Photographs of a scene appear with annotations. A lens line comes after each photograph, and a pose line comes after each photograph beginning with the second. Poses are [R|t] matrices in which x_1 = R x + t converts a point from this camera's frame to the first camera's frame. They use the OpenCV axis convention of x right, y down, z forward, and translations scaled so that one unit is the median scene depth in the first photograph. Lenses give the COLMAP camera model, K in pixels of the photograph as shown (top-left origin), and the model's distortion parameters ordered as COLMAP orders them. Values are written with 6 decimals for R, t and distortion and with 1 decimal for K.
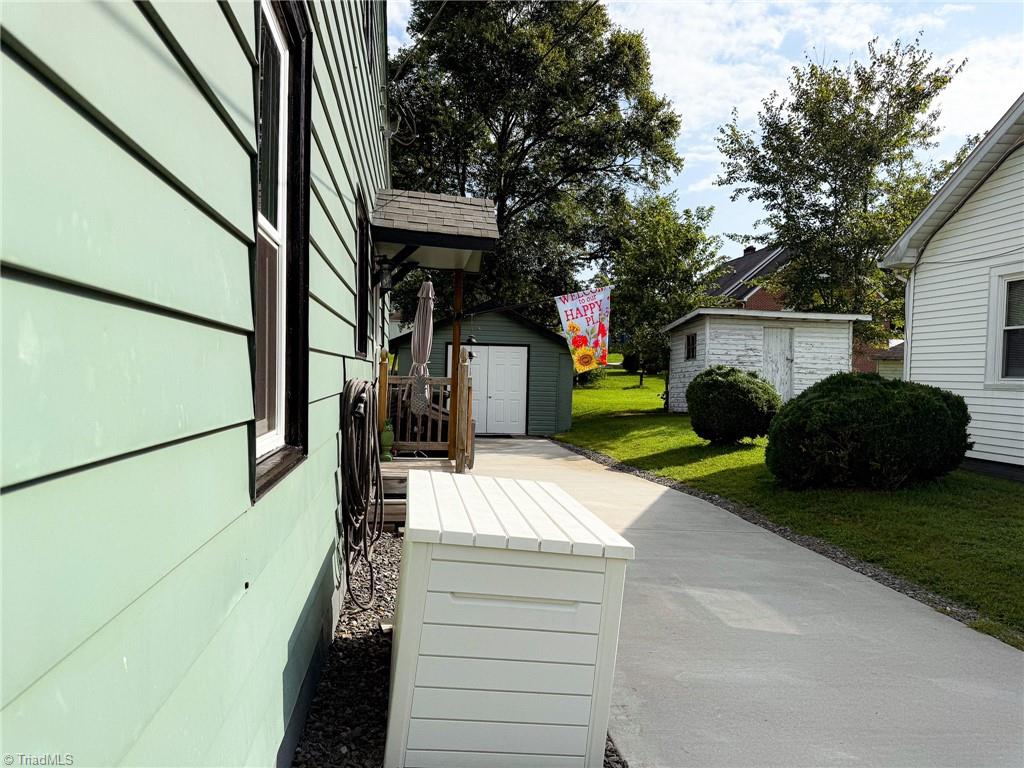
lens RADIAL K [[724.1, 0, 513.5], [0, 724.1, 386.9], [0, 0, 1]] dist [0.040108, -0.052355]
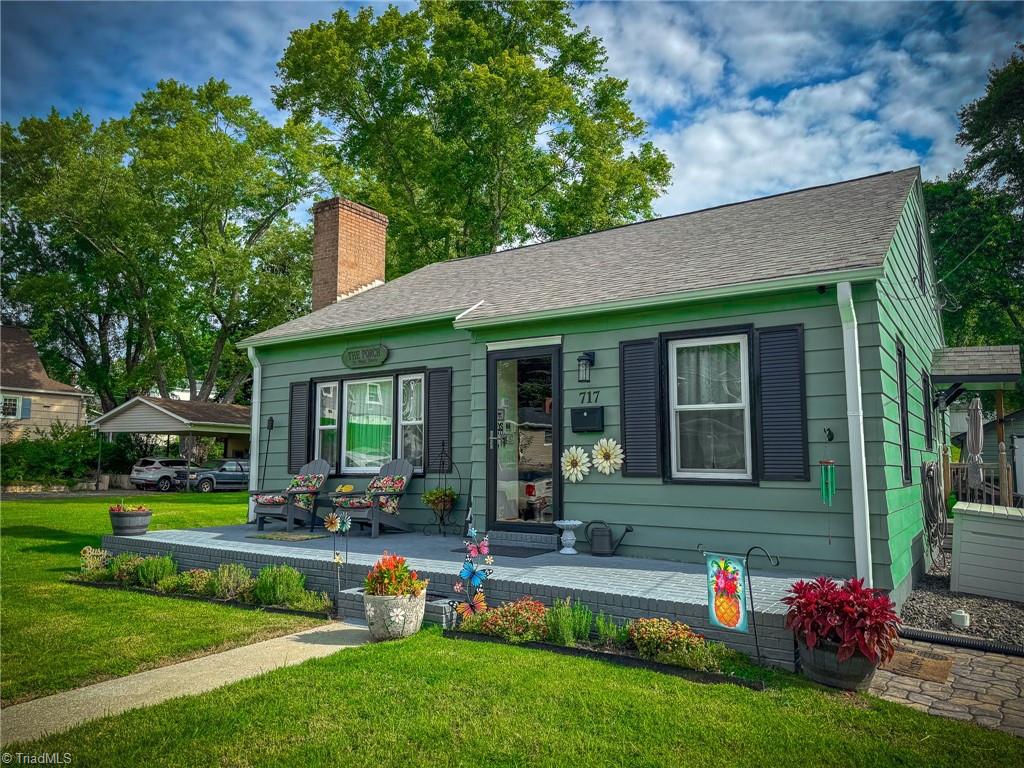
lens RADIAL K [[724.1, 0, 513.5], [0, 724.1, 386.6], [0, 0, 1]] dist [0.040108, -0.052355]
pose [[0.749703, -0.085350, -0.656248, 0.186930], [-0.002707, 0.991245, -0.132011, 0.036827], [0.661769, 0.100746, 0.742908, -0.895023]]
